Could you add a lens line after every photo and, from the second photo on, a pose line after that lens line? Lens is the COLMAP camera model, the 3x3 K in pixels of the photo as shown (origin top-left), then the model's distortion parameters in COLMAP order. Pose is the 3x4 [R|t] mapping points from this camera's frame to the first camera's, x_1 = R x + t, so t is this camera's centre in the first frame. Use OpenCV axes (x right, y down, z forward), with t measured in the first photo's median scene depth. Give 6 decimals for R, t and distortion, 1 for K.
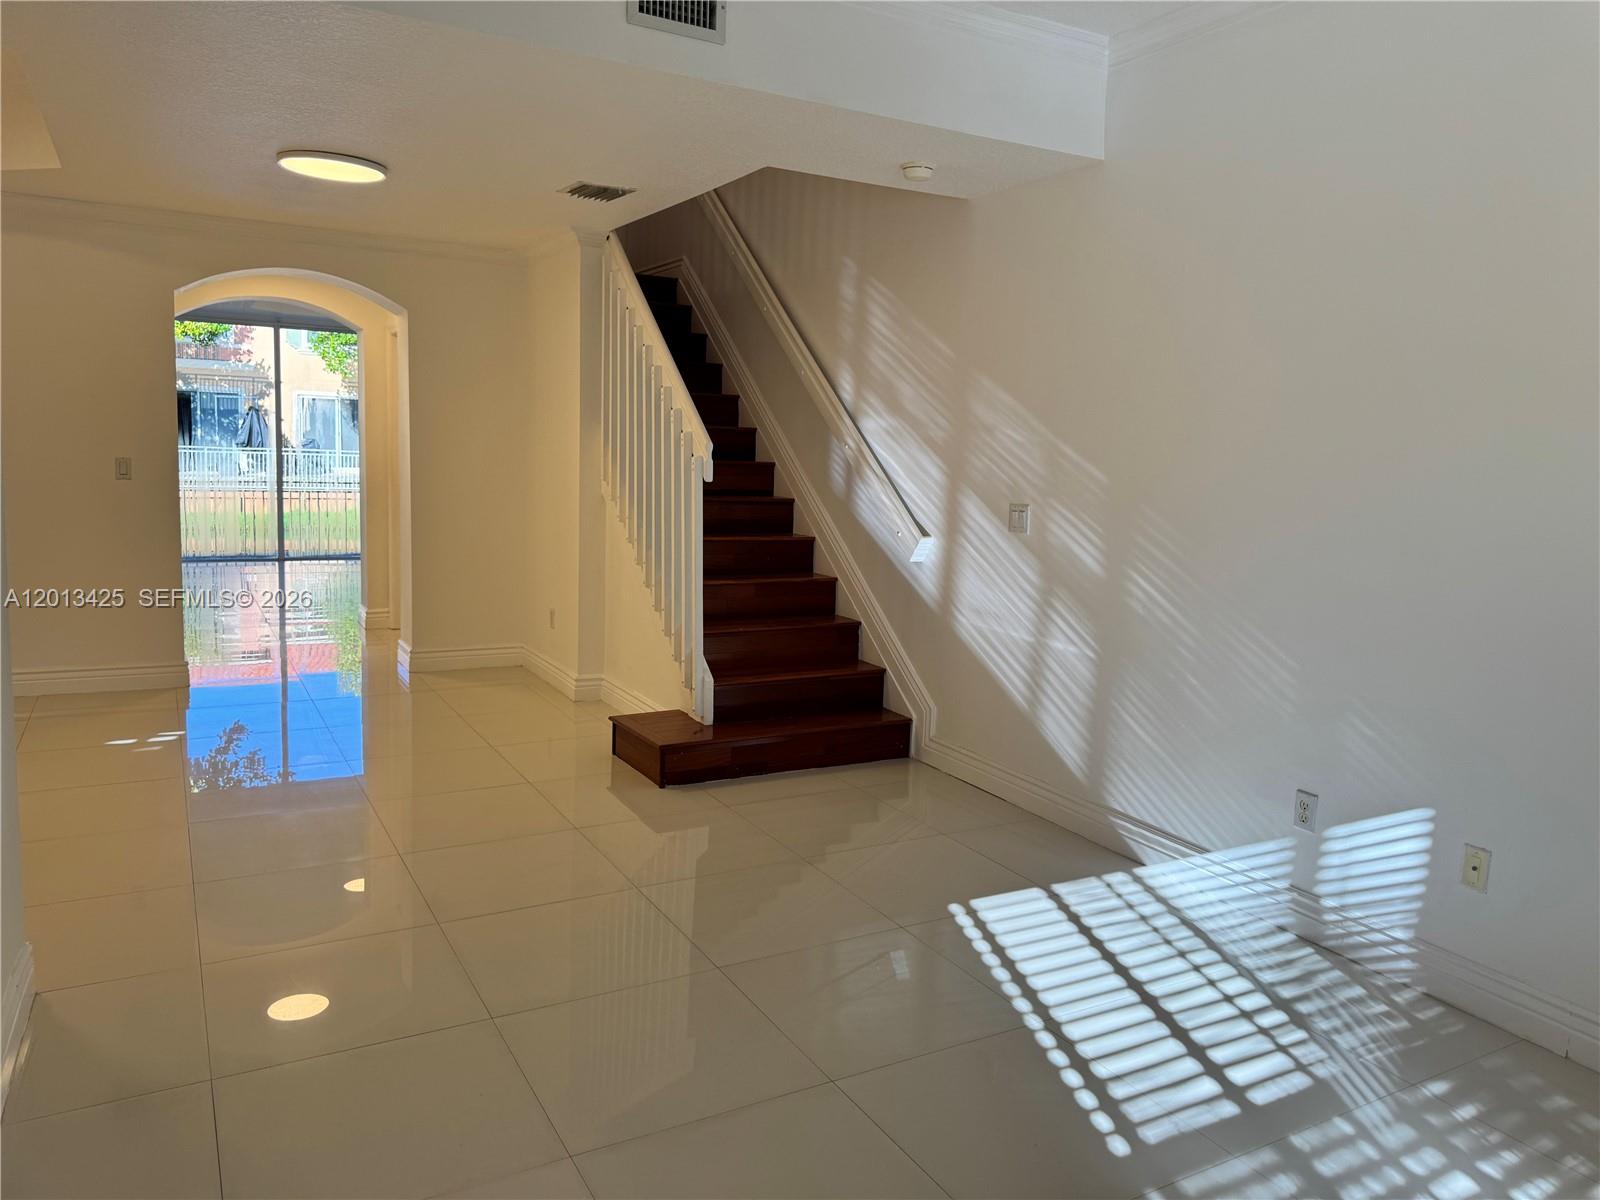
lens RADIAL K [[1115.1, 0, 800.0], [0, 1115.1, 600.0], [0, 0, 1]] dist [0.033494, -0.004643]
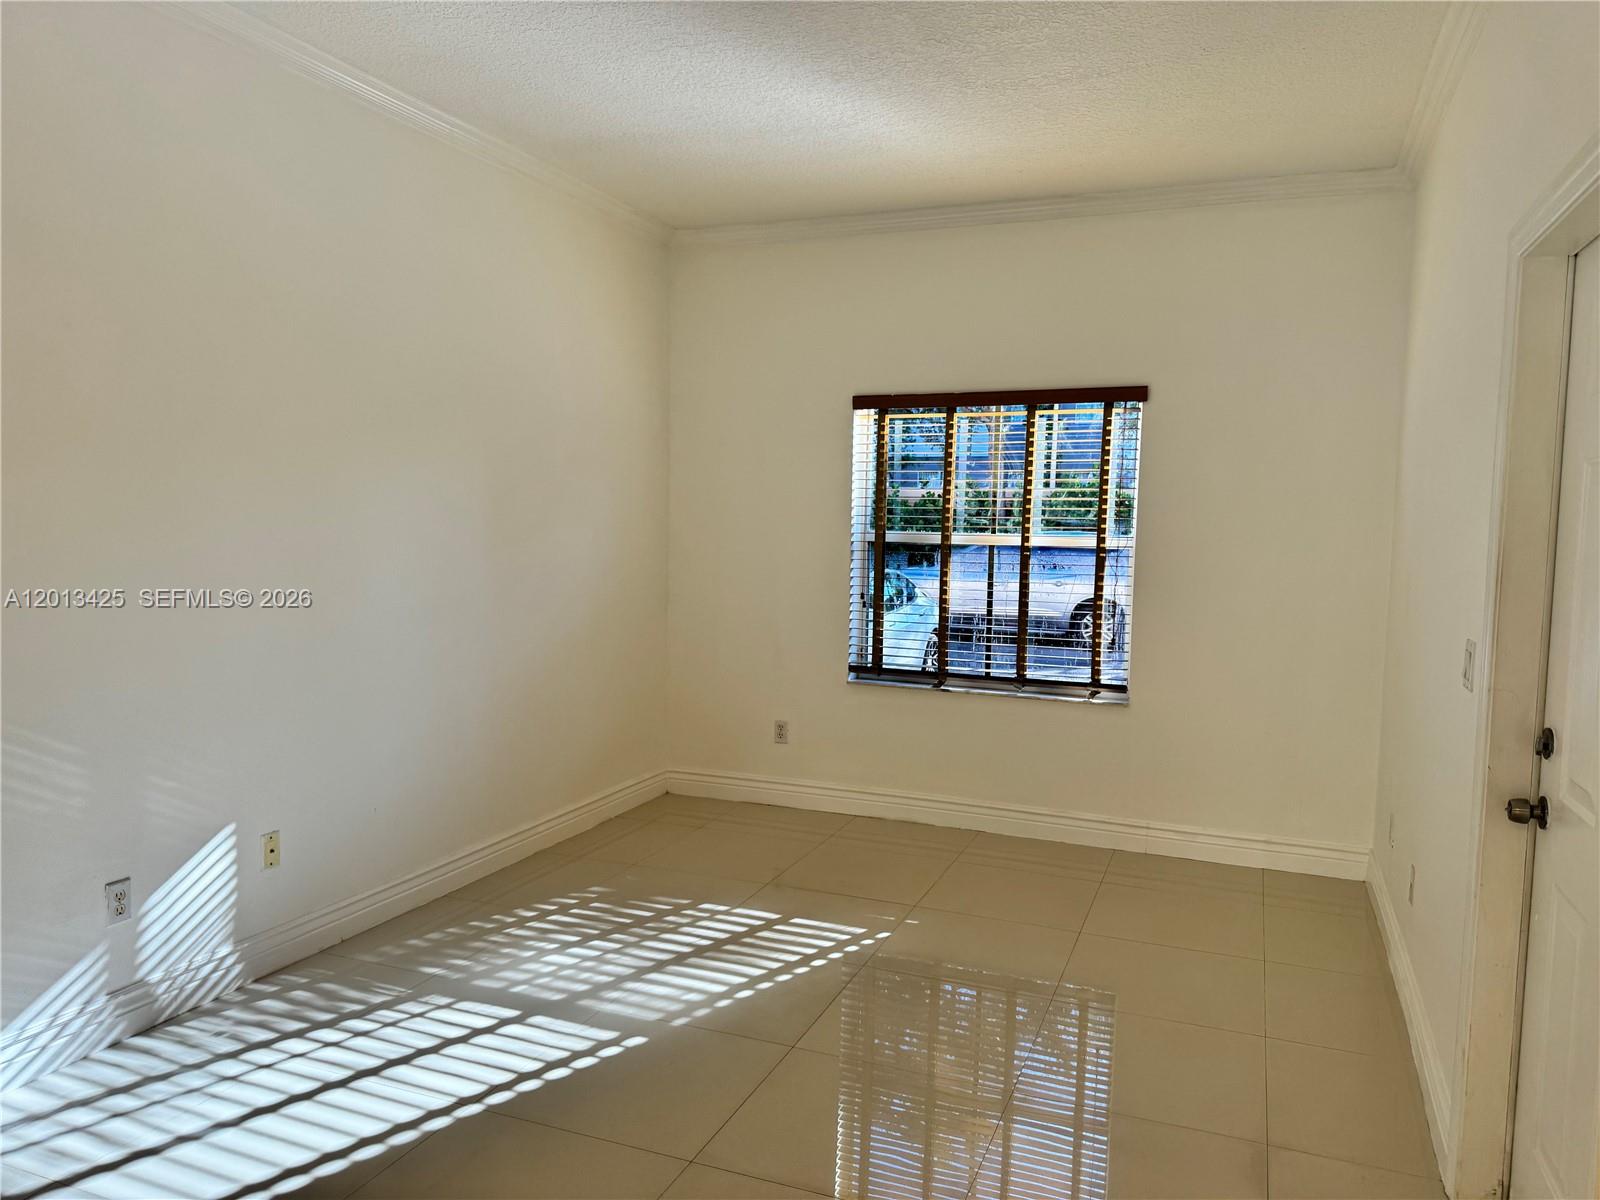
lens RADIAL K [[1115.1, 0, 800.0], [0, 1115.1, 600.0], [0, 0, 1]] dist [0.033494, -0.004643]
pose [[-0.609024, -0.105722, 0.786075, -0.652440], [0.069545, 0.980142, 0.185703, -0.205487], [-0.790097, 0.167765, -0.589577, 1.222668]]
